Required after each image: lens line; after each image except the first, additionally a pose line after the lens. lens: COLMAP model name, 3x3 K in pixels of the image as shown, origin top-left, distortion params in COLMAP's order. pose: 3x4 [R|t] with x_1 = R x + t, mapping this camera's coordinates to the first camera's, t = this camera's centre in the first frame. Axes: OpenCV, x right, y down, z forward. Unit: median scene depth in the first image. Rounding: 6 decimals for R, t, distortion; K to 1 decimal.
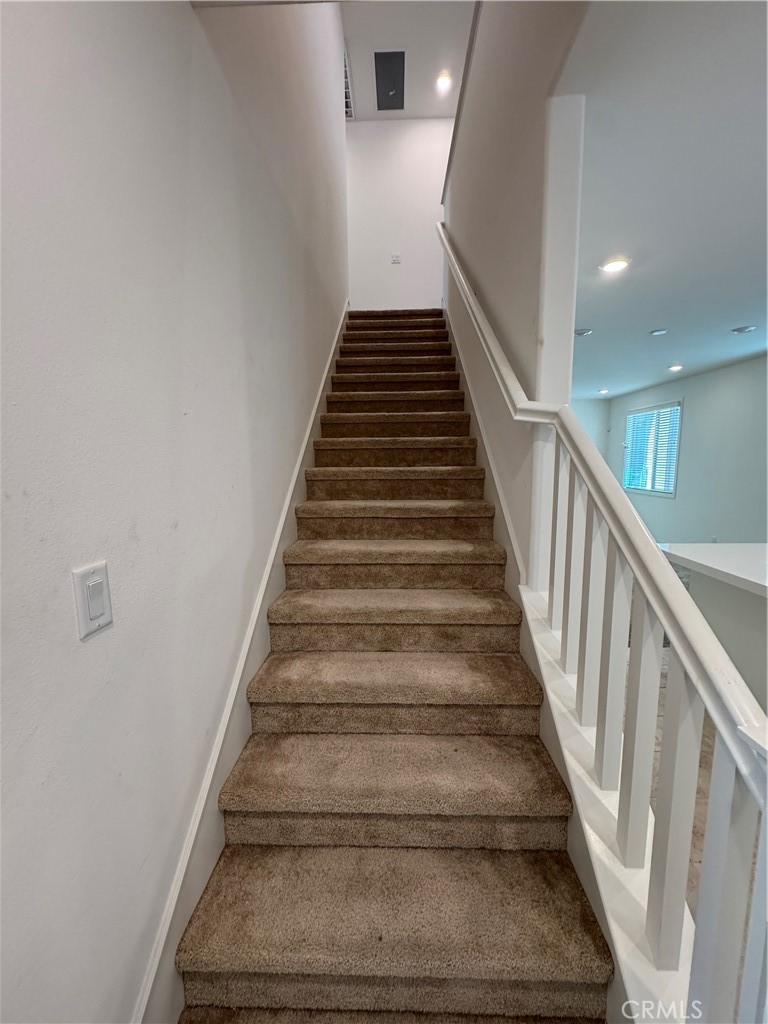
lens RADIAL K [[412.6, 0, 385.8], [0, 412.6, 511.5], [0, 0, 1]] dist [-0.005294, 0.001399]
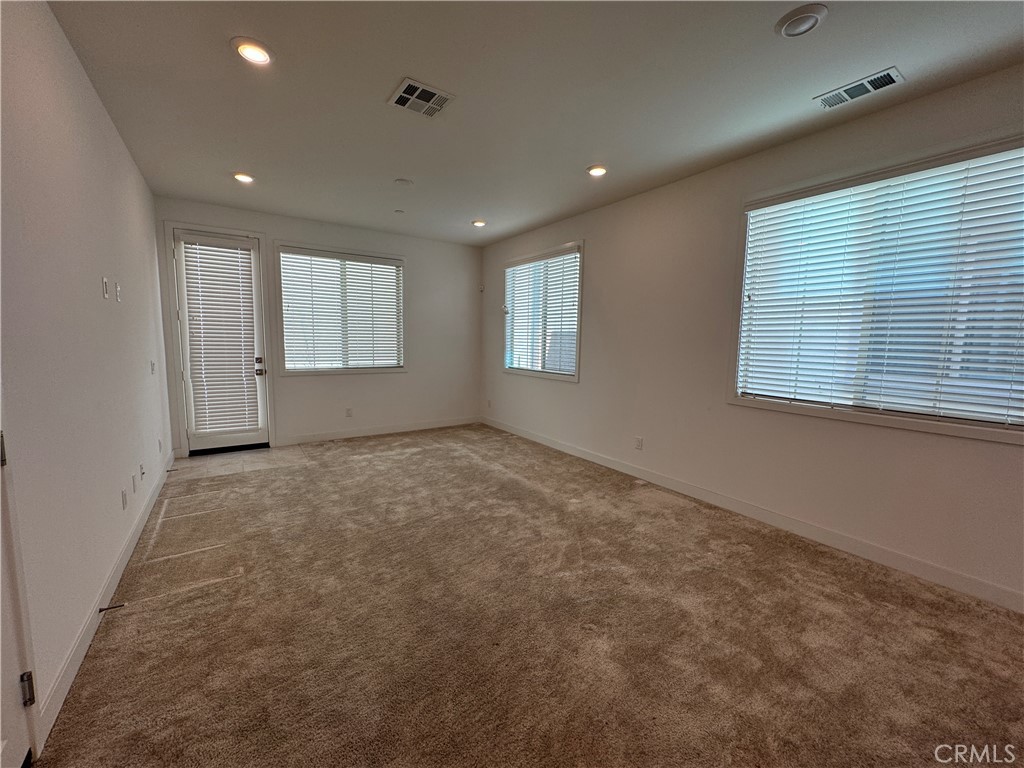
lens RADIAL K [[412.6, 0, 509.3], [0, 412.6, 380.5], [0, 0, 1]] dist [-0.005294, 0.001399]
pose [[0.820257, -0.039770, 0.570611, 0.197049], [0.051606, 0.998657, -0.004580, -0.038006], [-0.569663, 0.033204, 0.821208, 0.480982]]
